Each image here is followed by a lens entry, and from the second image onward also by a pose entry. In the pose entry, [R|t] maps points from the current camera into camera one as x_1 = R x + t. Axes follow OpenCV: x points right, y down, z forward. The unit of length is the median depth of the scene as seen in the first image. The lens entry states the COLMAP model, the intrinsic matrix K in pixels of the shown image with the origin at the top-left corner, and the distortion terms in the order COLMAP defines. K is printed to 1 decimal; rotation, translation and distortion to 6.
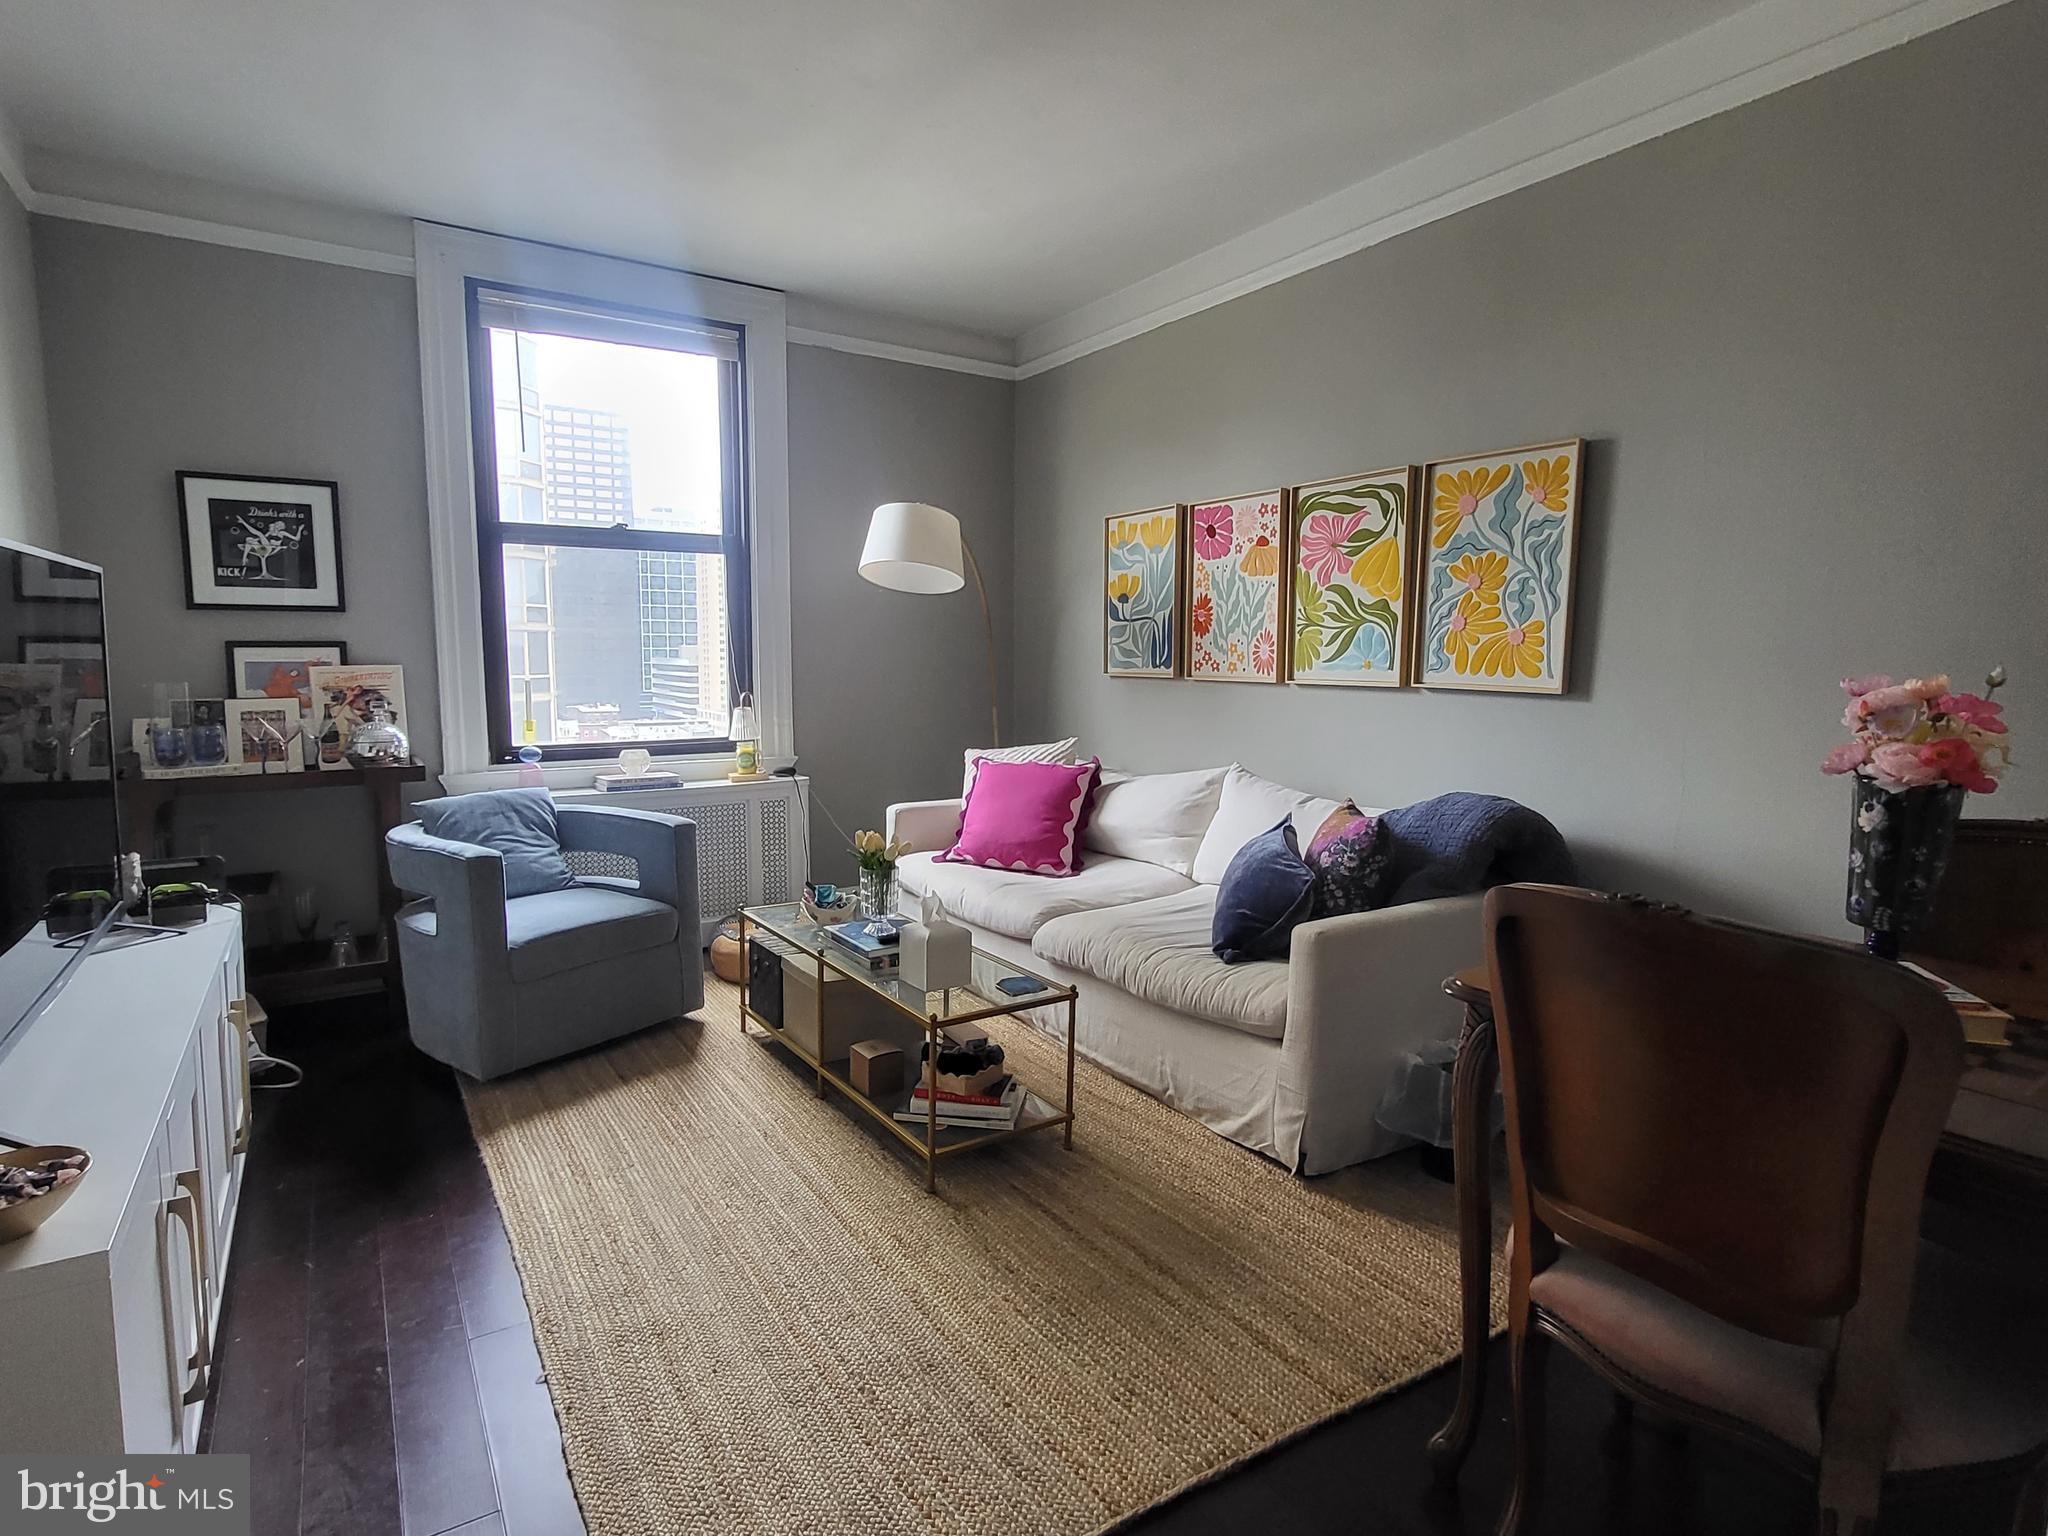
lens RADIAL K [[1081.0, 0, 1024.7], [0, 1081.0, 764.3], [0, 0, 1]] dist [-0.005011, -0.001775]
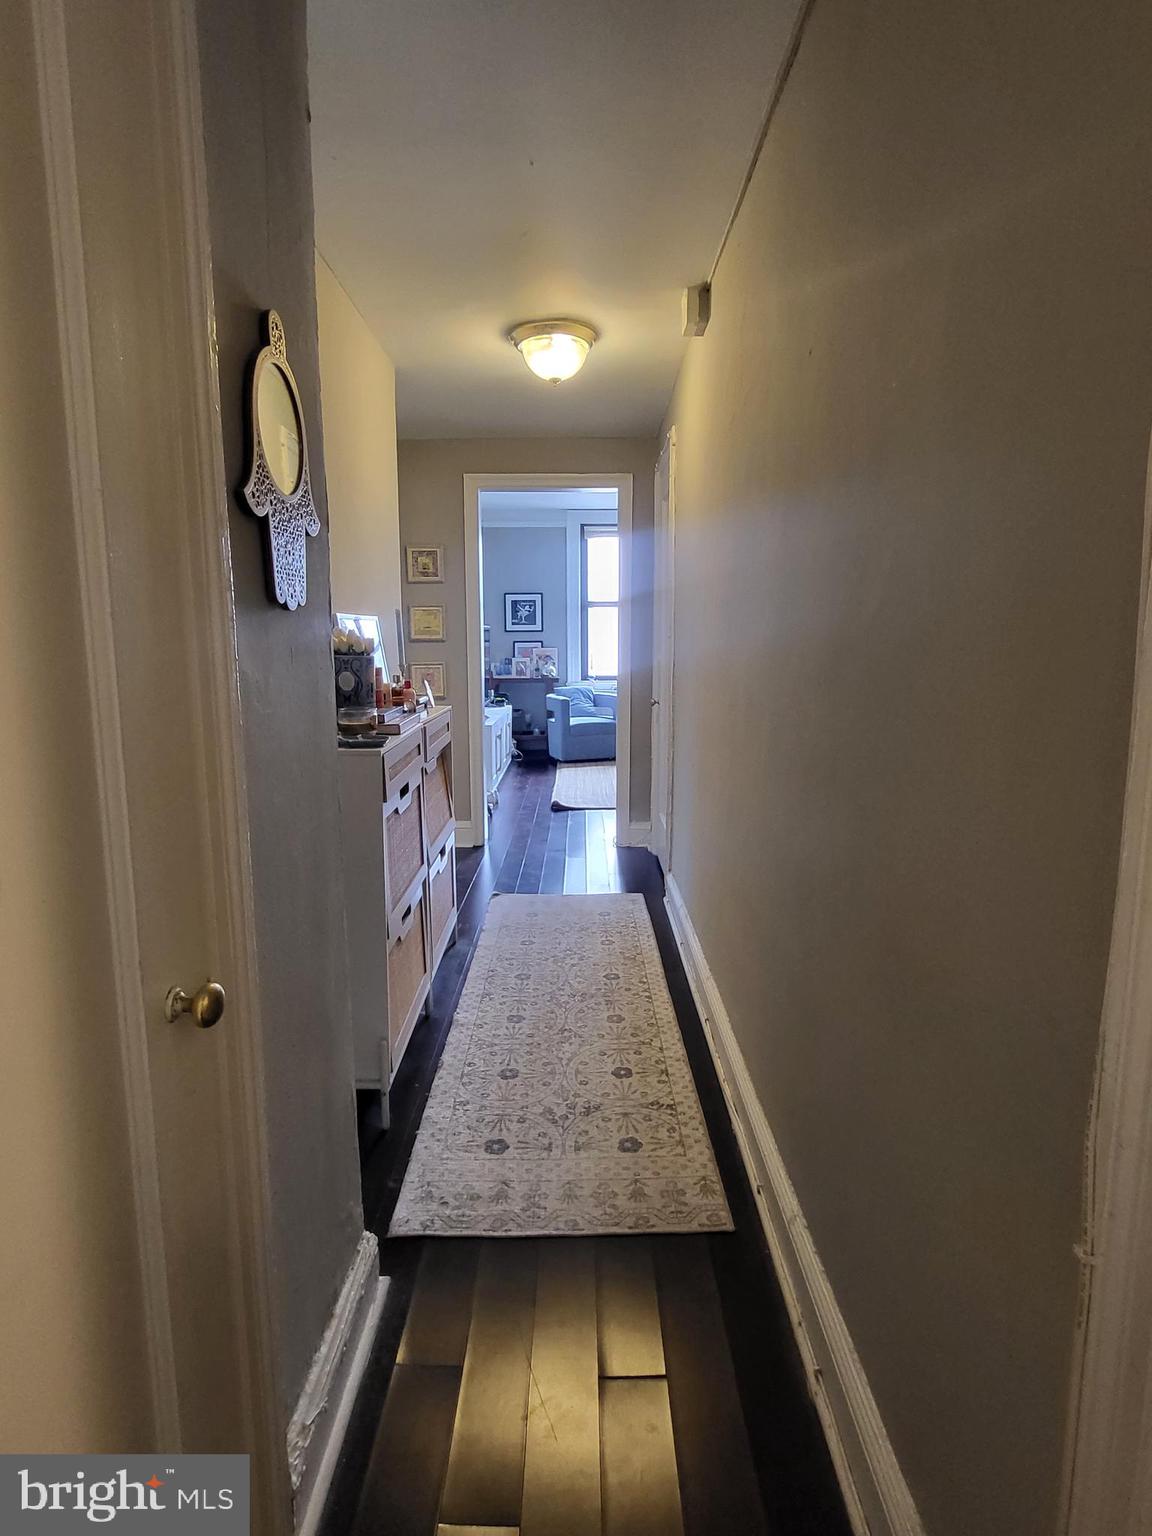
lens RADIAL K [[810.8, 0, 579.4], [0, 810.8, 769.1], [0, 0, 1]] dist [-0.005011, -0.001775]
pose [[0.843939, 0.081444, -0.530220, 0.793875], [-0.054373, 0.996304, 0.066493, 0.103887], [0.533676, -0.027286, 0.845249, -1.024416]]
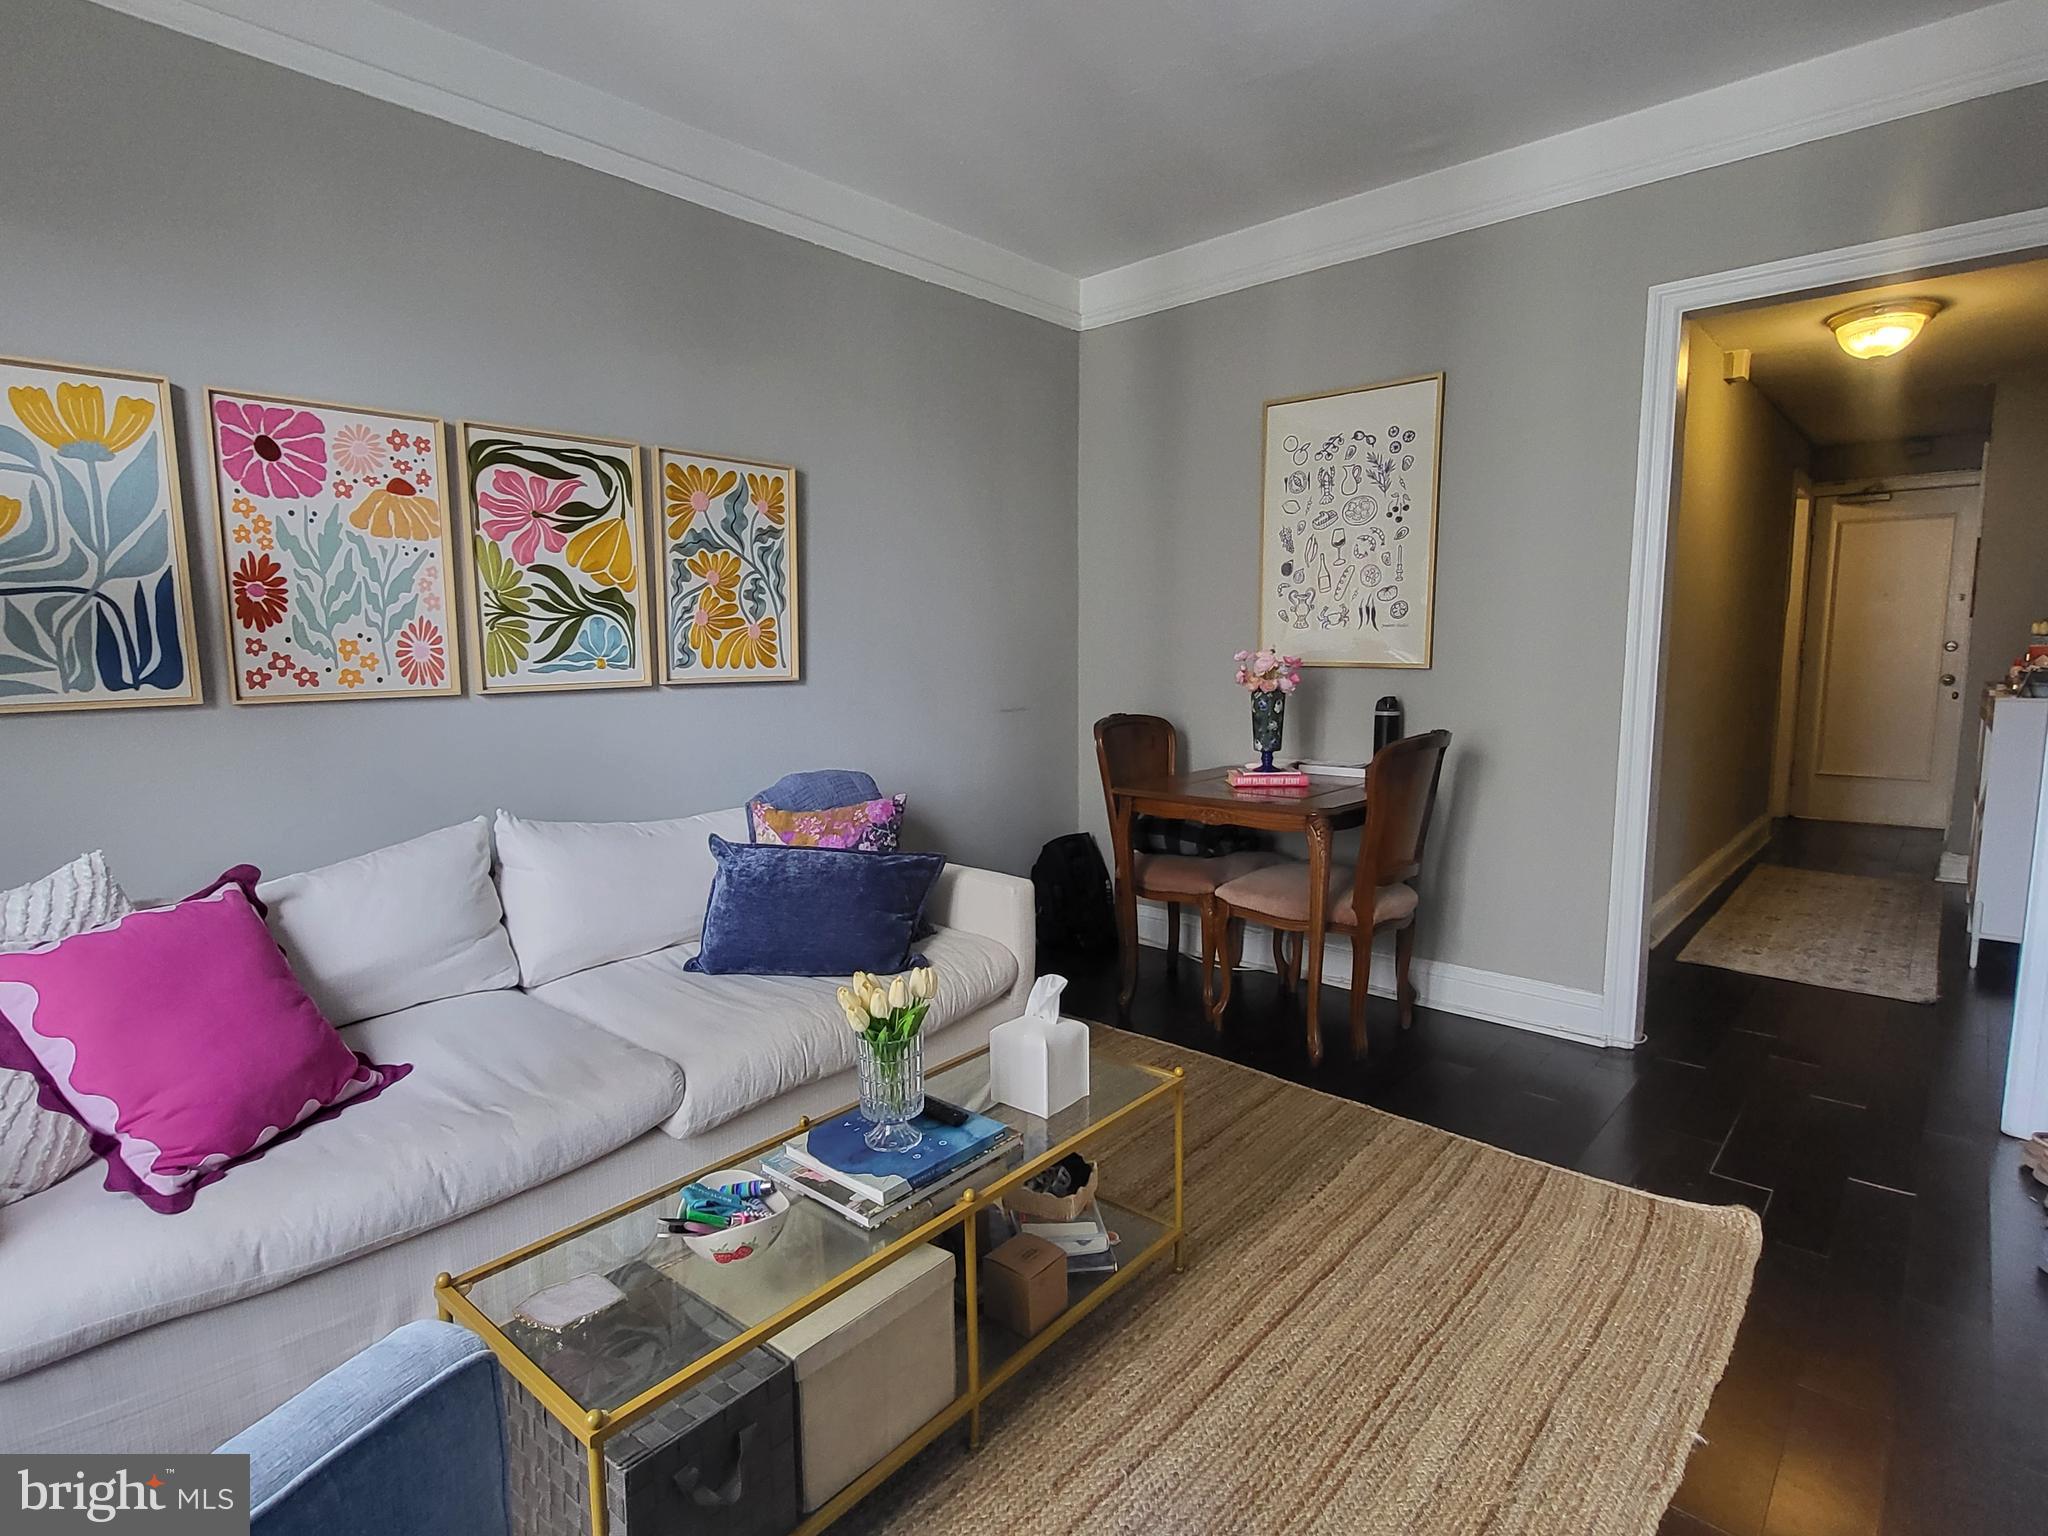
lens RADIAL K [[1081.0, 0, 1020.9], [0, 1081.0, 756.5], [0, 0, 1]] dist [-0.005011, -0.001775]
pose [[-0.276240, -0.111838, 0.954560, -0.621950], [0.104393, 0.983838, 0.145479, -0.113216], [-0.955402, 0.139836, -0.260100, 0.947440]]
